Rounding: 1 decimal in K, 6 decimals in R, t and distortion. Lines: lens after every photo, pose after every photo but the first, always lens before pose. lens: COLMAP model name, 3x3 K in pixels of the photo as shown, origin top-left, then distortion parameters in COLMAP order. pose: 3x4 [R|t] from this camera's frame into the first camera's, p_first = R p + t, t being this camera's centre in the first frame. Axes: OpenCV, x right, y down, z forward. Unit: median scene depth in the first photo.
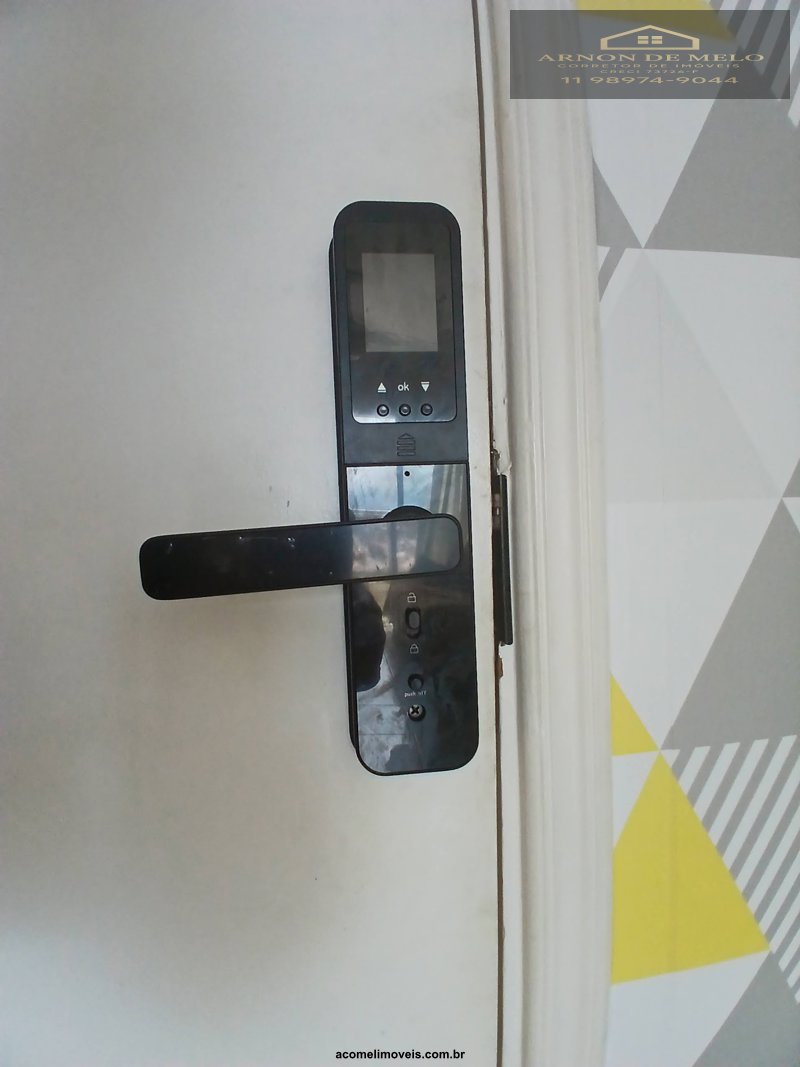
lens RADIAL K [[541.5, 0, 400.0], [0, 541.5, 533.5], [0, 0, 1]] dist [0.001701, -0.047460]
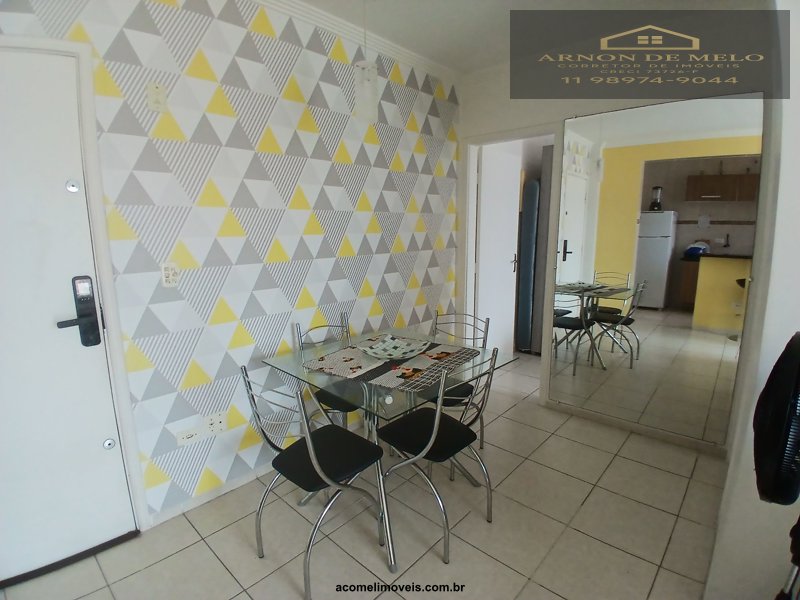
lens RADIAL K [[403.6, 0, 417.4], [0, 403.6, 299.3], [0, 0, 1]] dist [0.004253, -0.044953]
pose [[0.734233, -0.087059, 0.673292, -0.283223], [-0.022507, 0.988077, 0.152306, -1.122306], [-0.678524, -0.126982, 0.723519, -5.838377]]
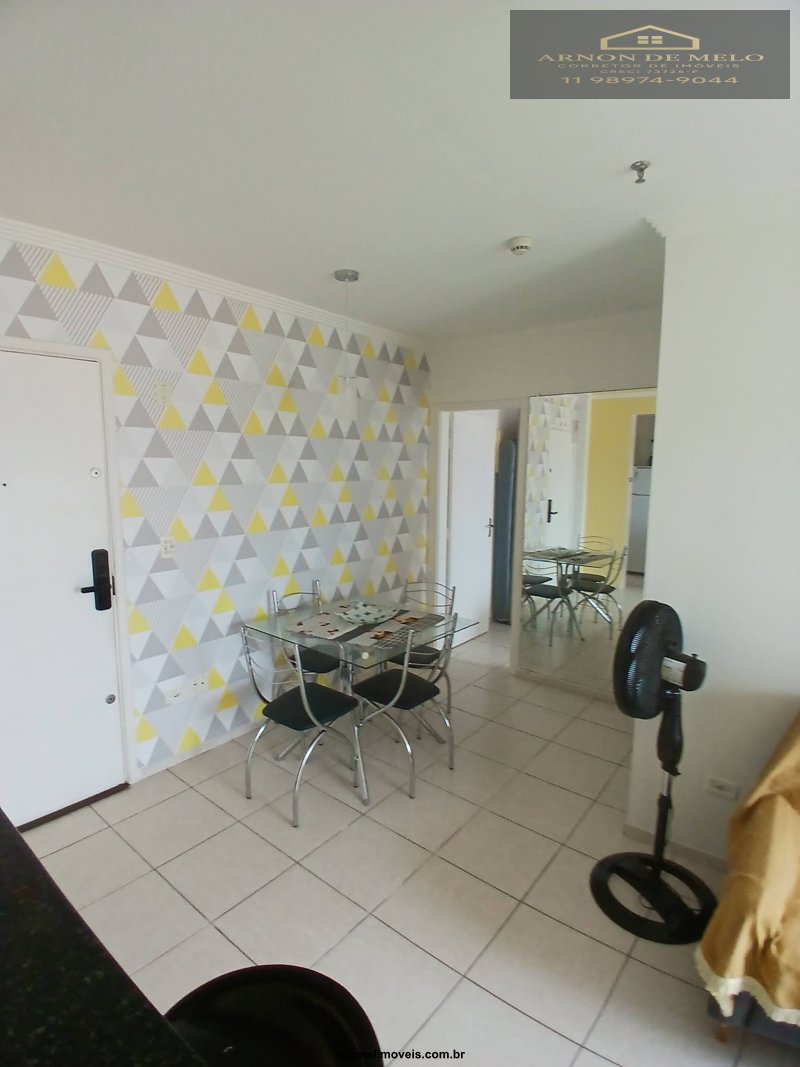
lens RADIAL K [[541.5, 0, 400.0], [0, 541.5, 533.5], [0, 0, 1]] dist [0.001701, -0.047460]
pose [[0.715197, -0.051618, 0.697015, -2.445124], [-0.033260, 0.993626, 0.107711, -1.817705], [-0.698132, -0.100218, 0.708921, -8.052947]]
